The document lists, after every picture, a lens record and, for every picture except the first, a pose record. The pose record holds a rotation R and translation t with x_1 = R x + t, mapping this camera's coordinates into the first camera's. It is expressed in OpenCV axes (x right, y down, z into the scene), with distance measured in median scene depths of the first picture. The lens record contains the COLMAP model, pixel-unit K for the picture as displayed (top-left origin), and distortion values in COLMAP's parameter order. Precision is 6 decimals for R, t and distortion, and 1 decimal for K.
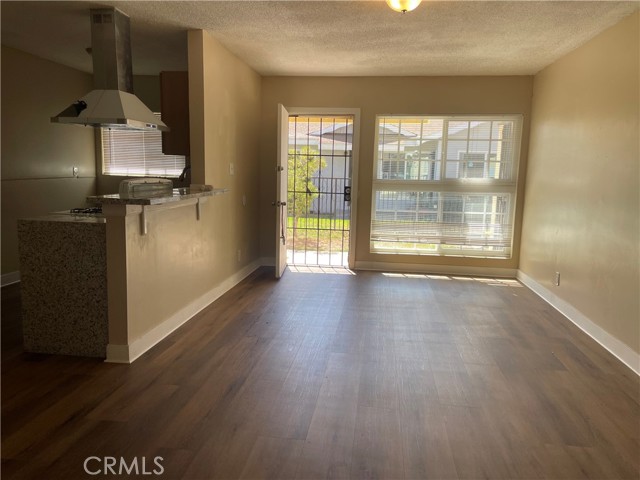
lens RADIAL K [[482.9, 0, 319.8], [0, 482.9, 236.6], [0, 0, 1]] dist [0.081383, -0.100185]
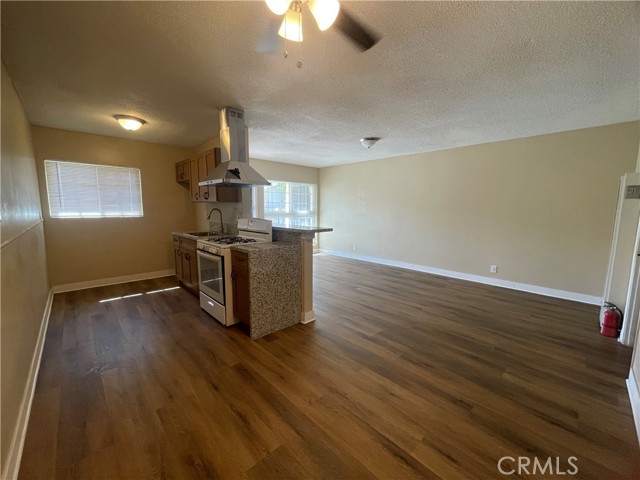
lens RADIAL K [[259.8, 0, 322.3], [0, 259.8, 240.3], [0, 0, 1]] dist [-0.002980, 0.000513]
pose [[0.631290, -0.116072, 0.766812, -0.815543], [0.114523, 0.991849, 0.055853, -0.063848], [-0.767044, 0.052558, 0.639438, 0.261995]]
